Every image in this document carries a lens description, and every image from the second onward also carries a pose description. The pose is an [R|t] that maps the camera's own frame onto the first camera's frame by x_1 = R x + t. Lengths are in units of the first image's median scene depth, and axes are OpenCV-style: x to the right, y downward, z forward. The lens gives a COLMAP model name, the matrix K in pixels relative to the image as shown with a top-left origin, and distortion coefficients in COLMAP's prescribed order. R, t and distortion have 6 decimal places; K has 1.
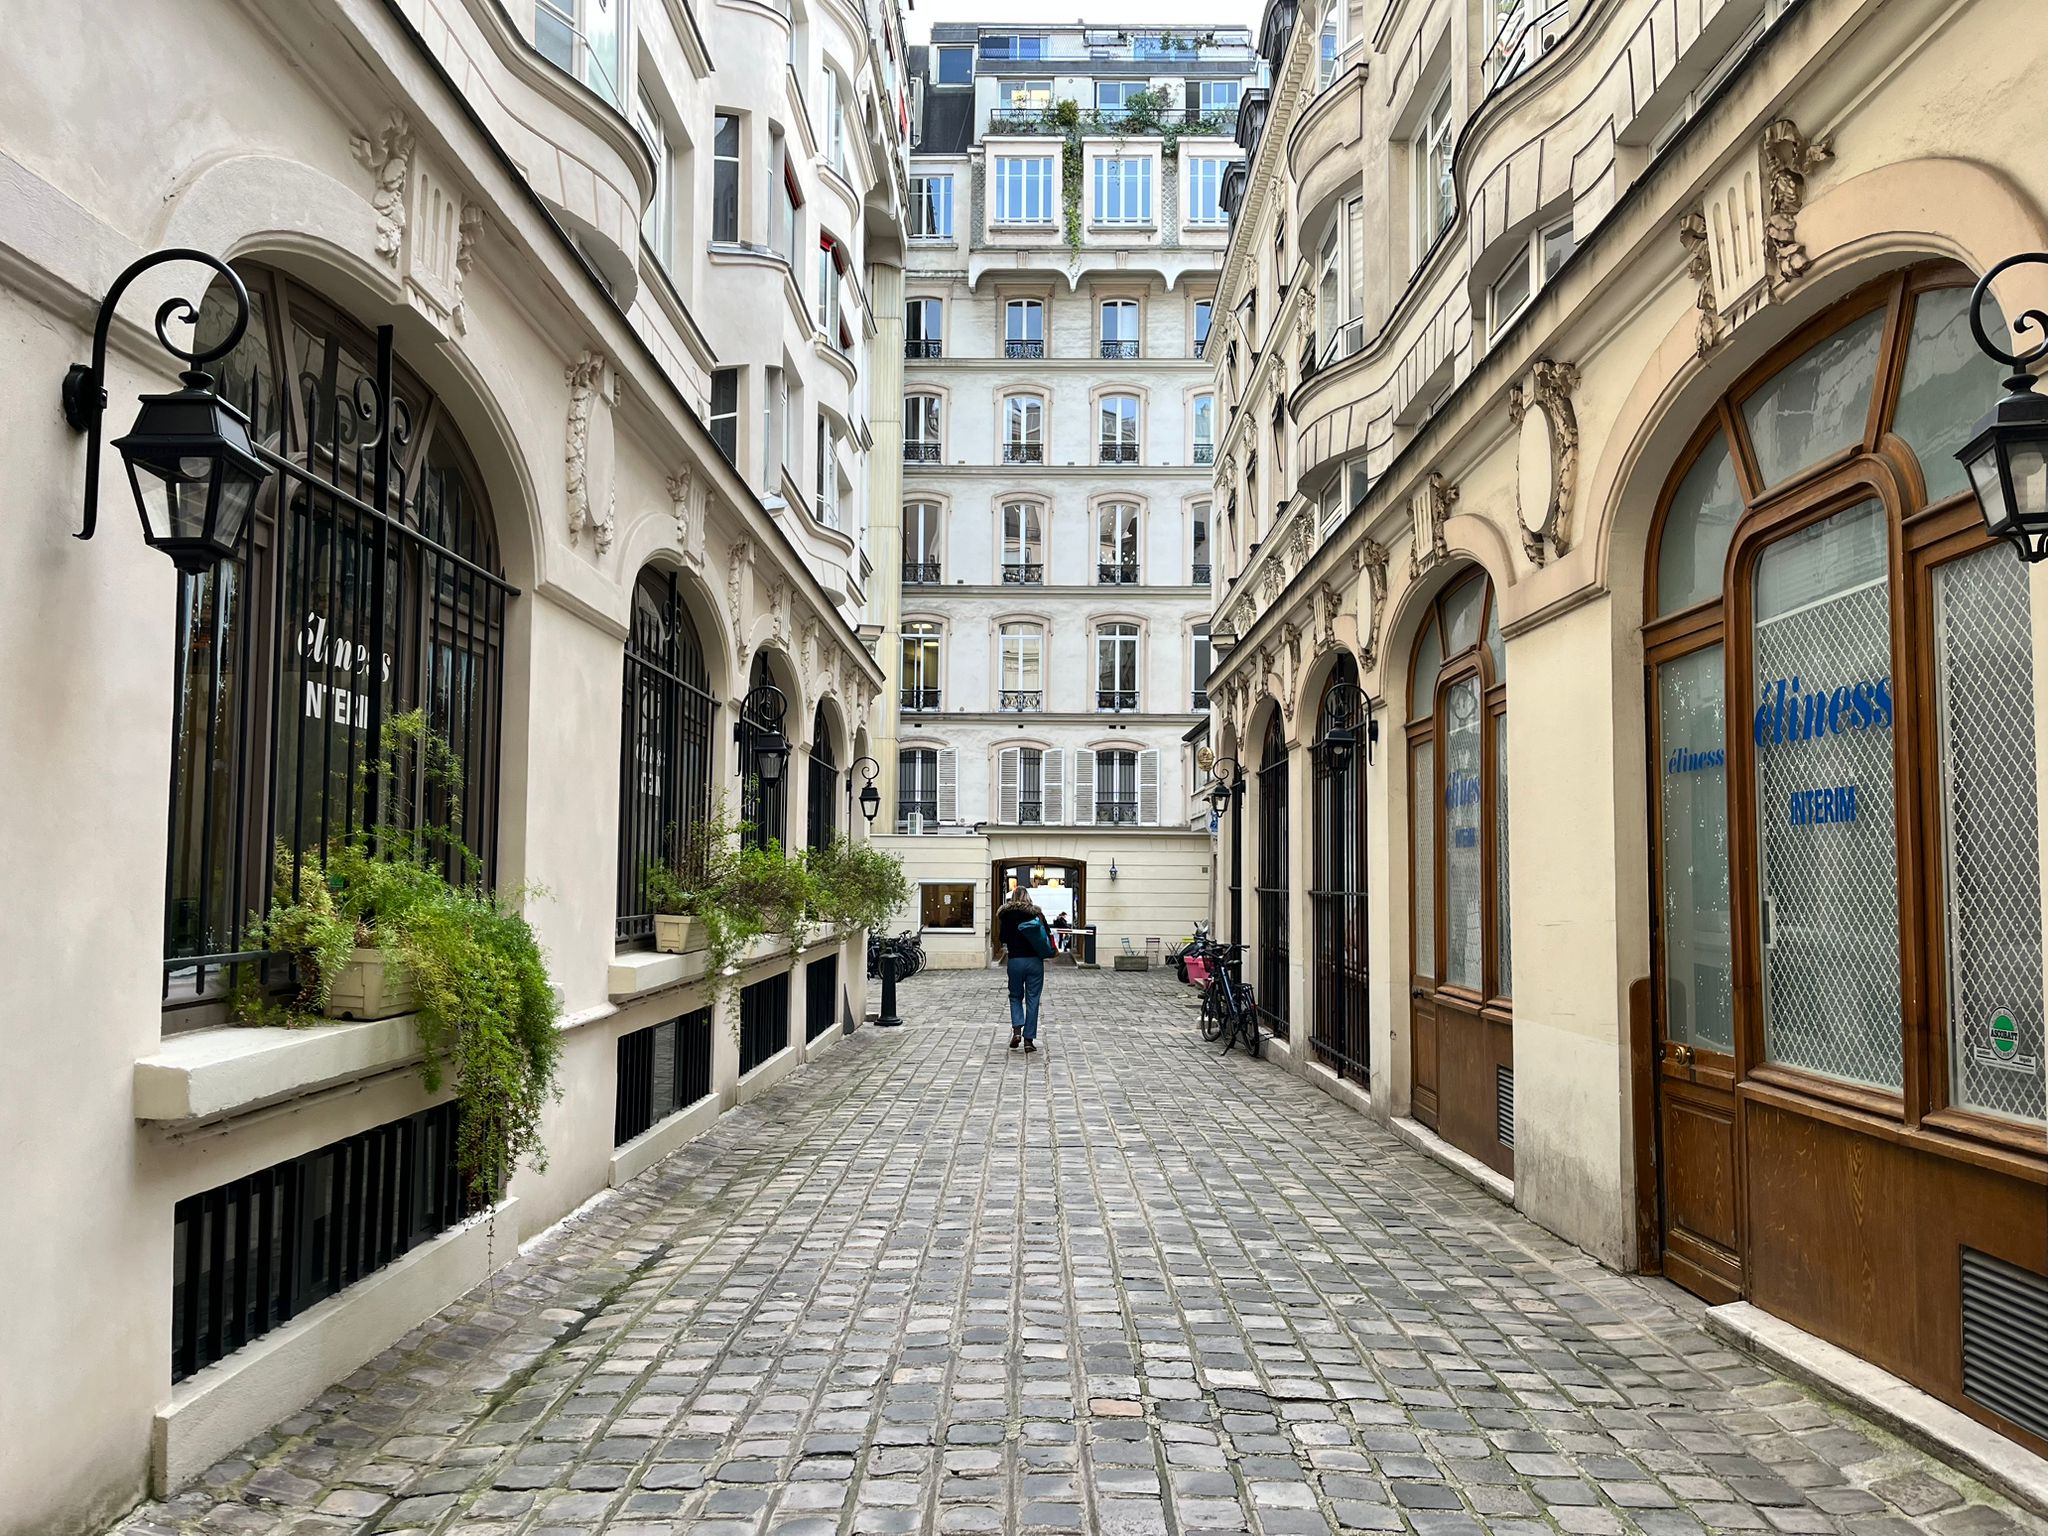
lens RADIAL K [[1605.1, 0, 1024.0], [0, 1605.1, 768.0], [0, 0, 1]] dist [0.003003, 0.000358]
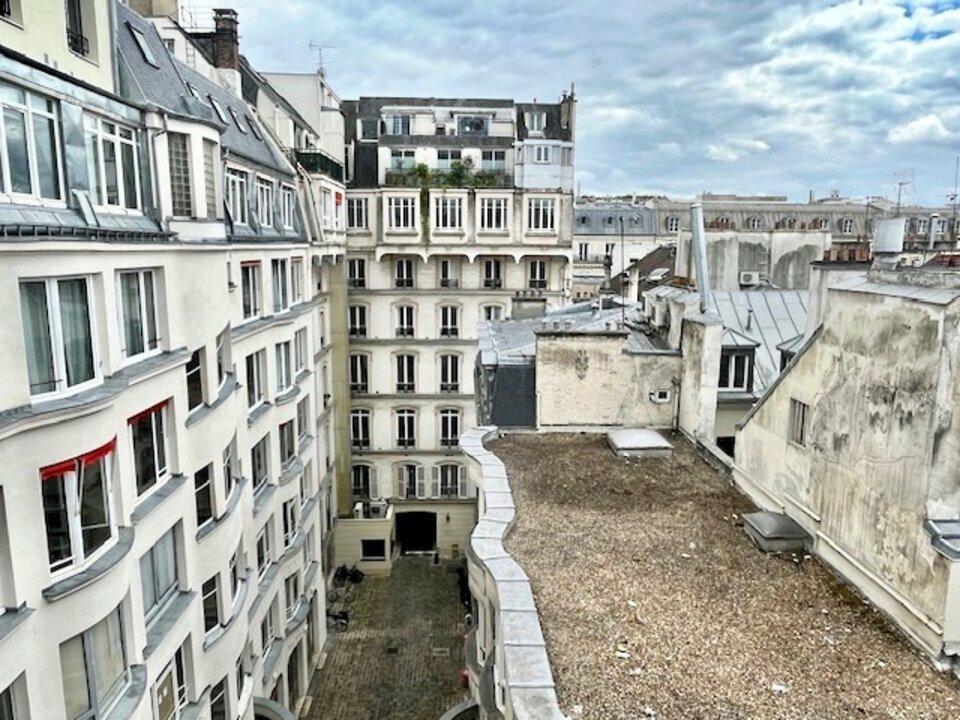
lens RADIAL K [[752.4, 0, 480.0], [0, 752.4, 360.0], [0, 0, 1]] dist [0.003003, 0.000358]
pose [[0.999533, -0.008713, 0.029289, 0.071029], [0.002023, 0.975257, 0.221066, -0.387651], [-0.030491, -0.220903, 0.974819, 0.000587]]
